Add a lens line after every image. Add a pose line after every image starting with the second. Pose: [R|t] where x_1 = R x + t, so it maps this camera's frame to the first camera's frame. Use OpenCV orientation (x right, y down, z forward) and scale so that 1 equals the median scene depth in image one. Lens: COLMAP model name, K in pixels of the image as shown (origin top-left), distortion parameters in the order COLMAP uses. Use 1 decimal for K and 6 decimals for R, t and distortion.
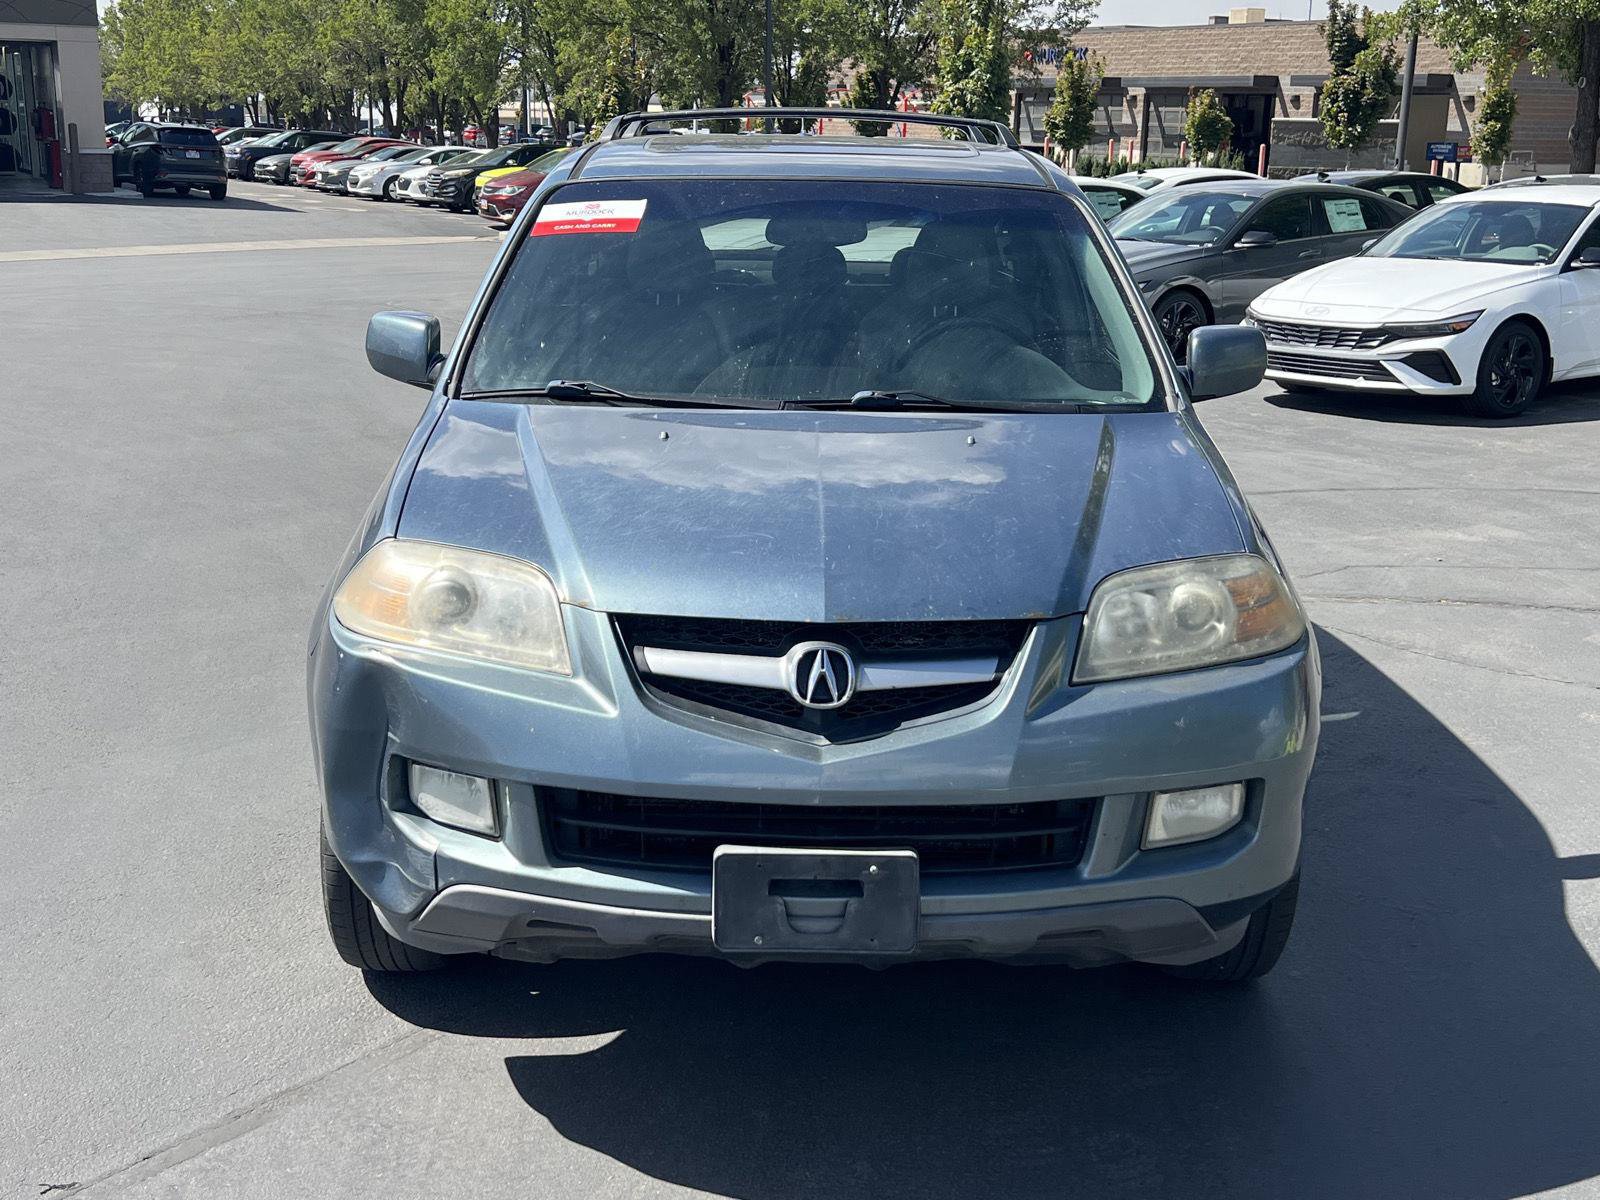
lens RADIAL K [[1775.8, 0, 798.0], [0, 1775.8, 594.8], [0, 0, 1]] dist [0.035902, 0.000000]
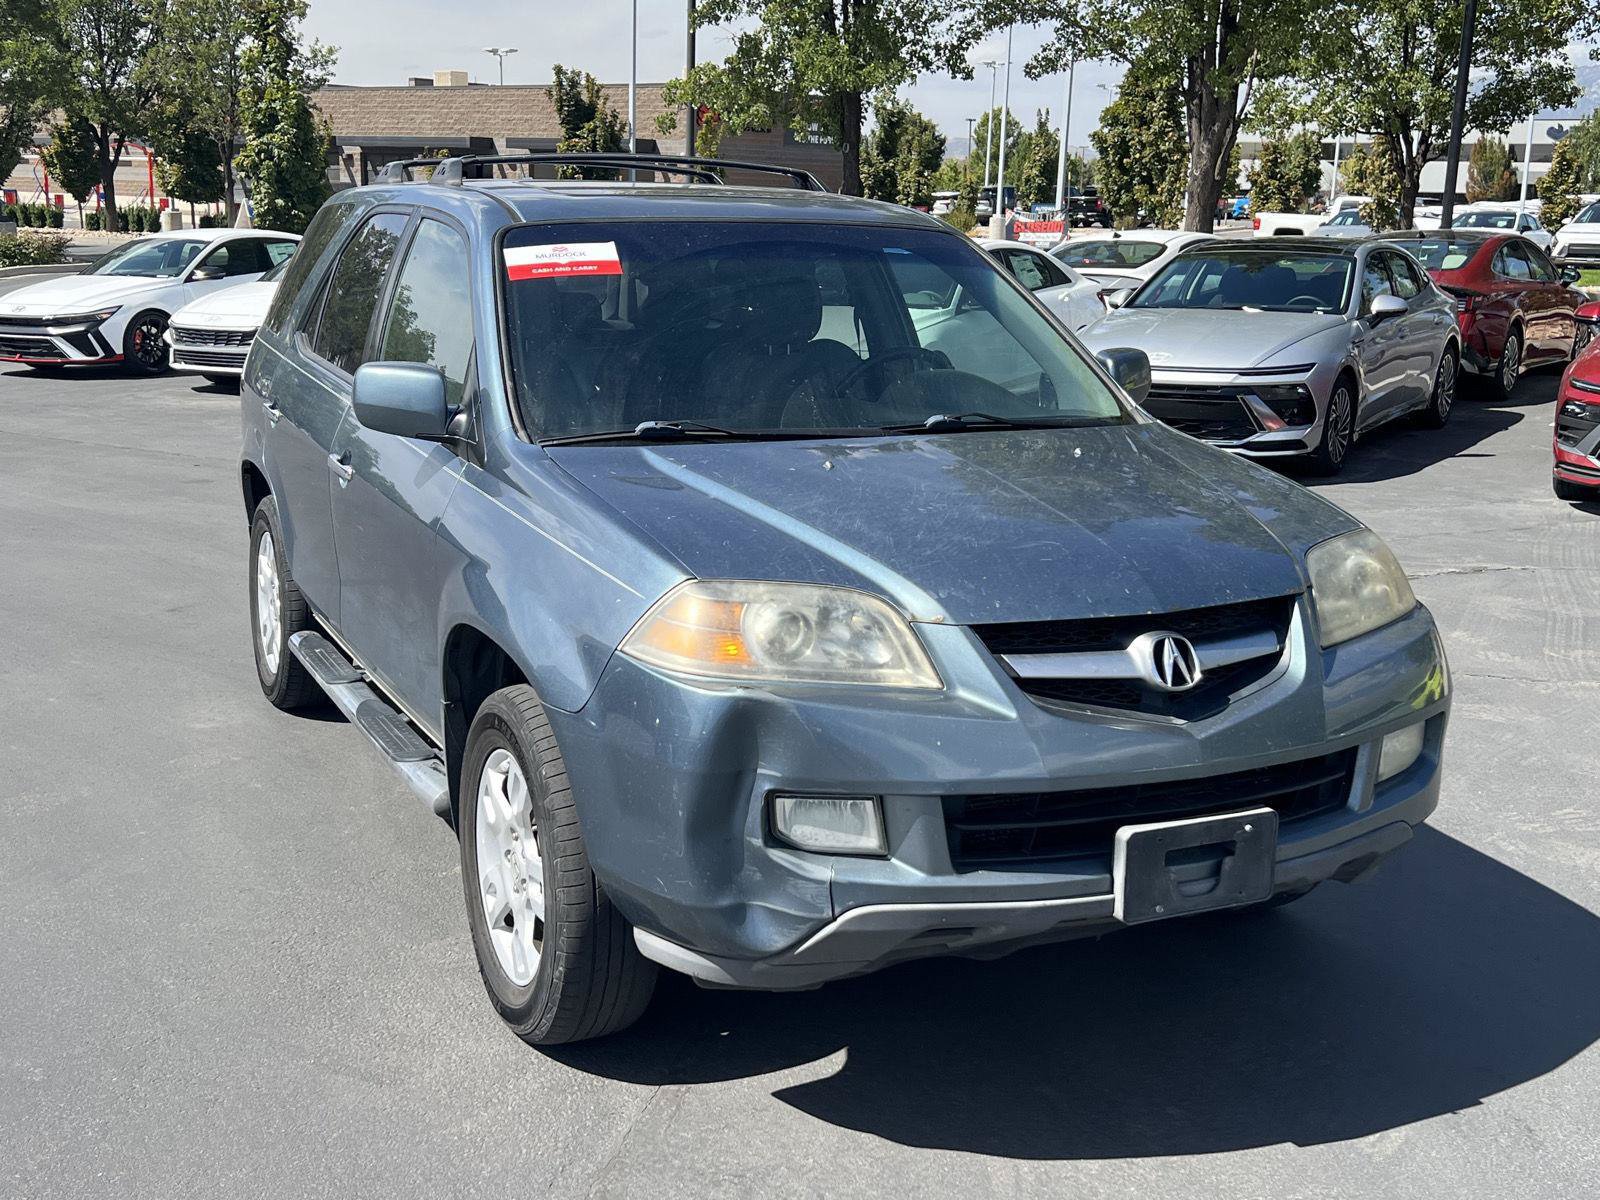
lens RADIAL K [[1775.8, 0, 784.1], [0, 1775.8, 608.9], [0, 0, 1]] dist [0.035902, 0.000000]
pose [[0.912969, -0.091997, 0.397522, -0.476113], [0.101464, 0.994835, -0.002795, -0.005678], [-0.395212, 0.042886, 0.917588, 0.064409]]
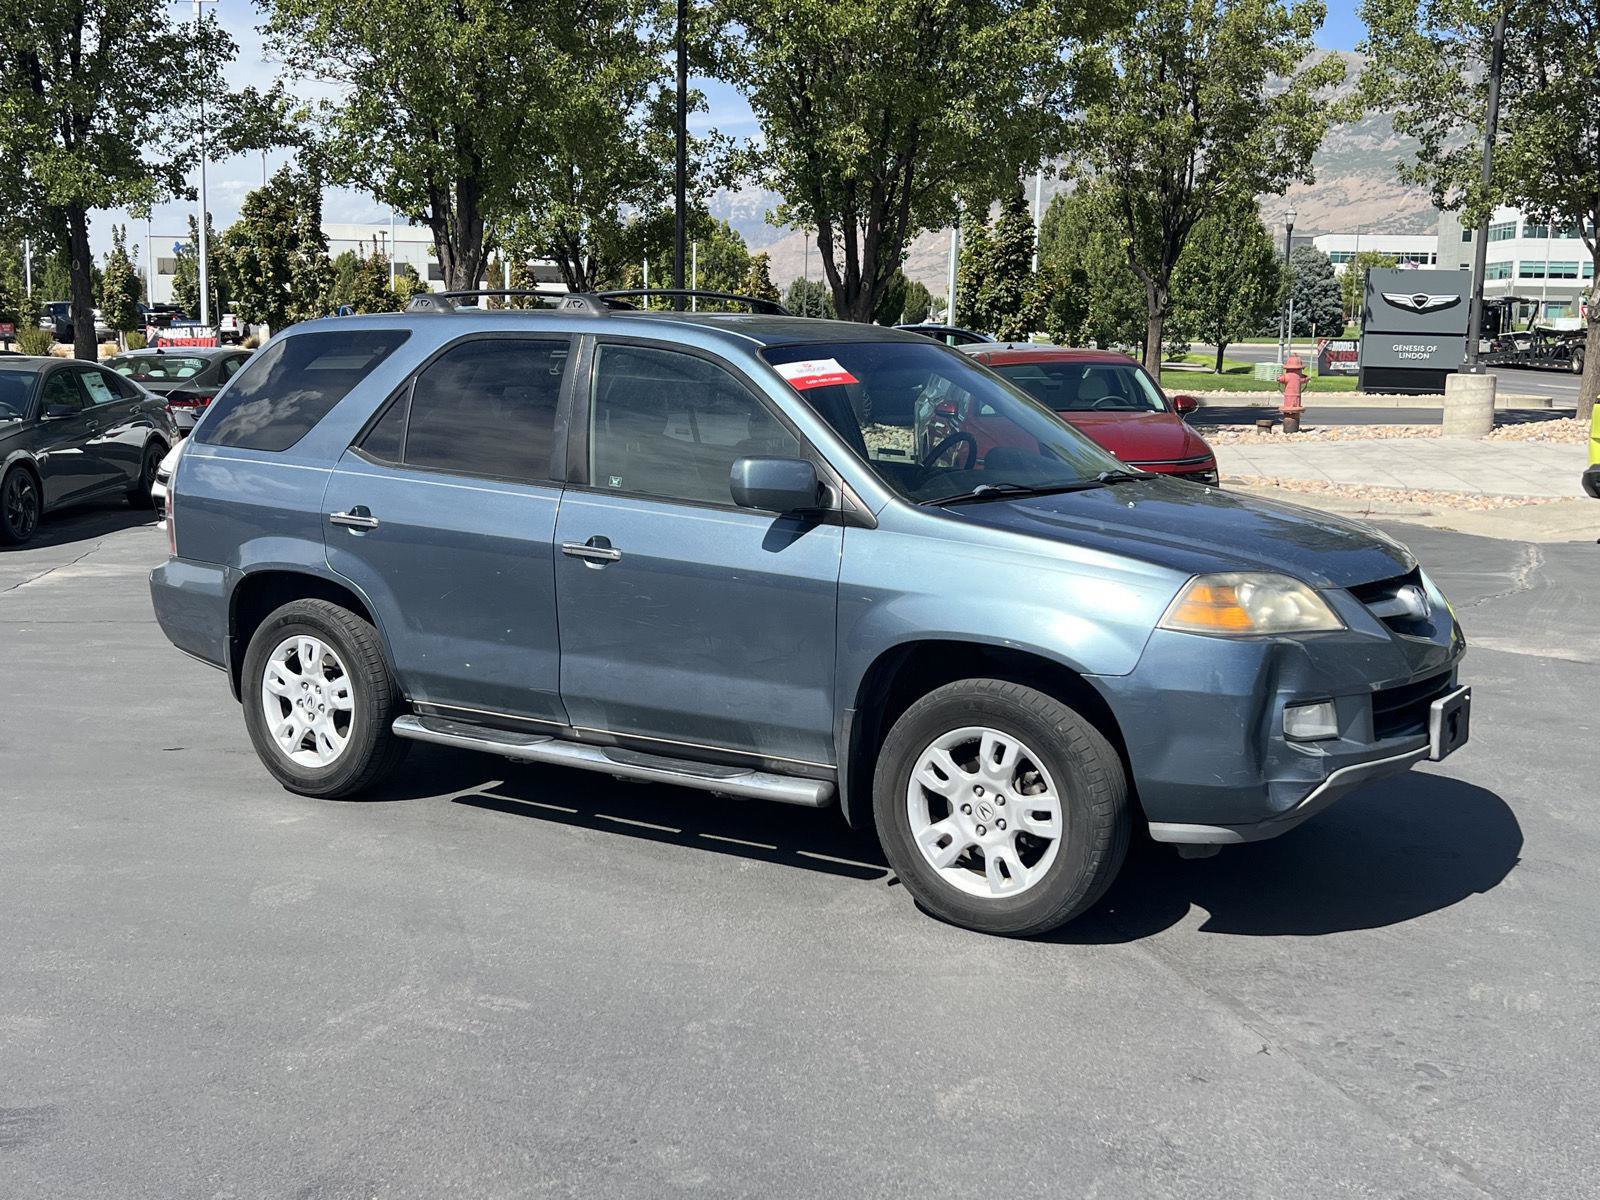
lens RADIAL K [[1775.8, 0, 799.8], [0, 1775.8, 594.6], [0, 0, 1]] dist [0.035902, 0.000000]
pose [[0.570110, -0.133104, 0.810715, -1.374580], [0.209772, 0.977664, 0.012998, -0.089614], [-0.794337, 0.162655, 0.585297, 0.339183]]
